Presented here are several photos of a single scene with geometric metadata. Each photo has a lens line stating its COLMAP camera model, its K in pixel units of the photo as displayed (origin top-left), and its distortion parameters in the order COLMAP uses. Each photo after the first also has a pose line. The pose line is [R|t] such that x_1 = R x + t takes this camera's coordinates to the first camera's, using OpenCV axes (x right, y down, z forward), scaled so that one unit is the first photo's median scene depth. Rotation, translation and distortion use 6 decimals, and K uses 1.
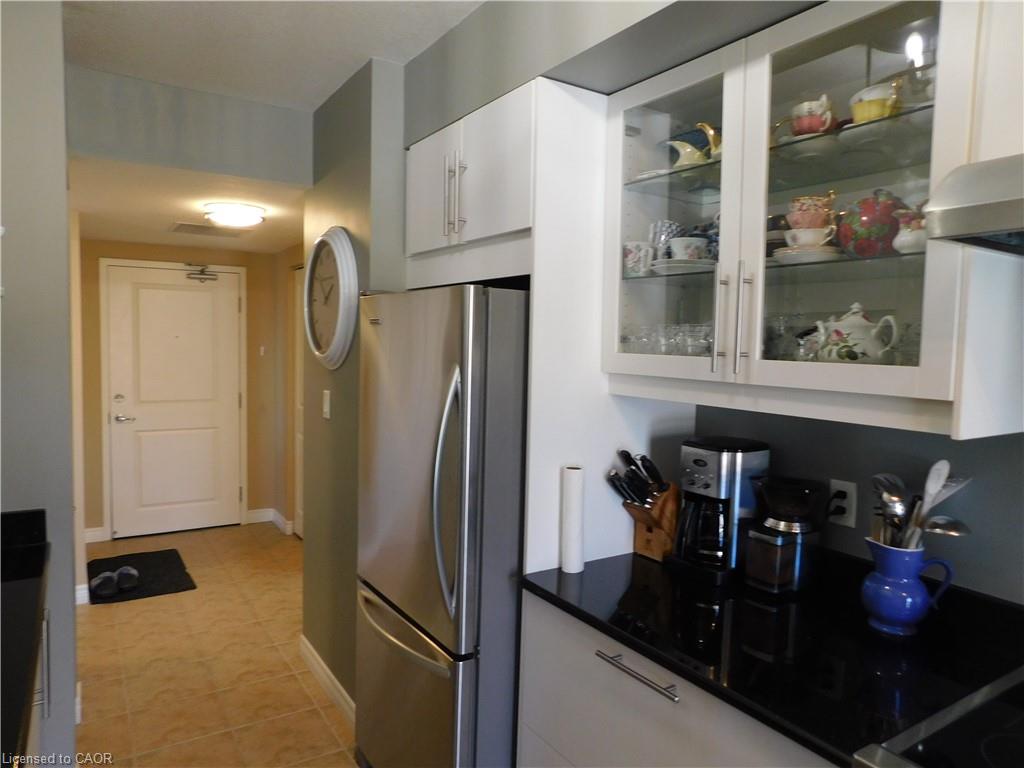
lens RADIAL K [[674.2, 0, 522.3], [0, 674.2, 386.6], [0, 0, 1]] dist [-0.080365, 0.063863]
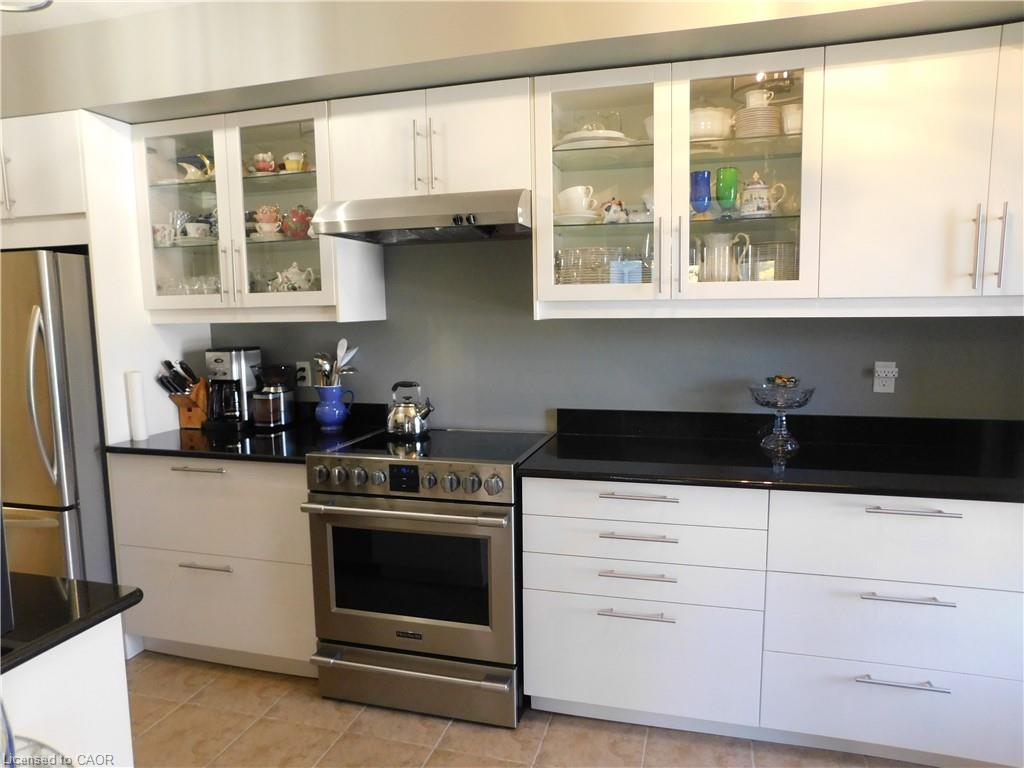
lens RADIAL K [[686.8, 0, 517.1], [0, 686.8, 383.0], [0, 0, 1]] dist [-0.067575, 0.066418]
pose [[0.759777, -0.107166, 0.641291, -0.259067], [0.080112, 0.994237, 0.071233, 0.109163], [-0.645230, -0.002746, 0.763984, -0.762223]]
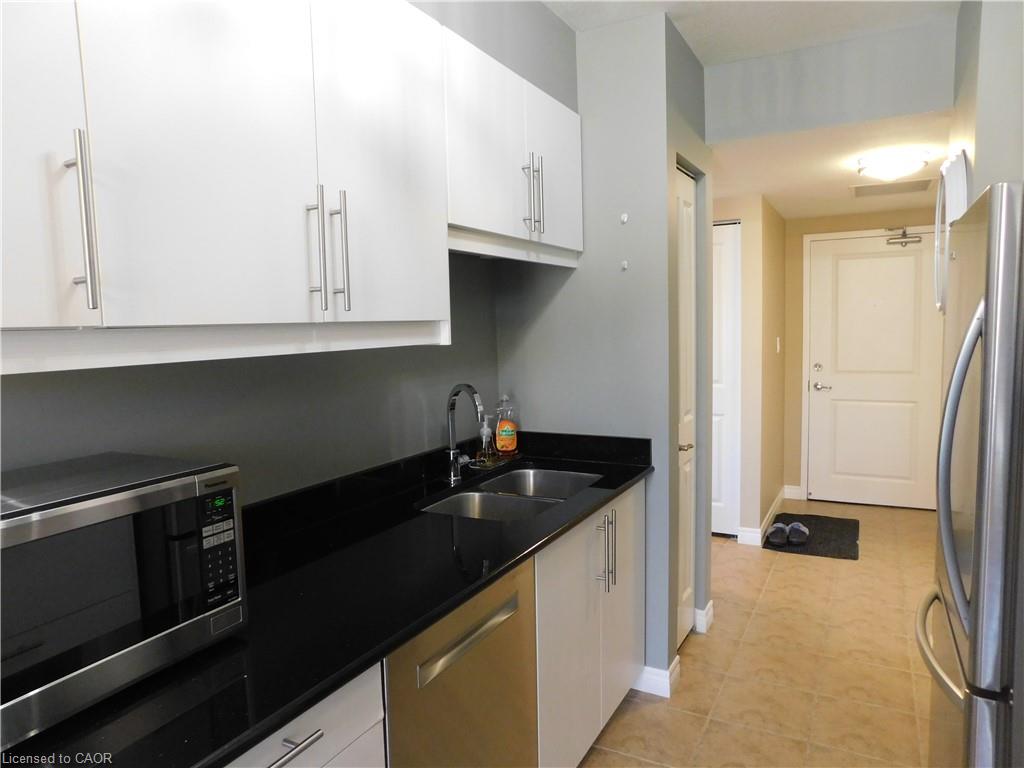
lens RADIAL K [[686.8, 0, 517.1], [0, 686.8, 383.0], [0, 0, 1]] dist [-0.067575, 0.066418]
pose [[0.478728, 0.042064, -0.876955, 0.313767], [-0.023189, 0.999109, 0.035264, 0.046926], [0.877657, 0.003454, 0.479277, 0.180140]]
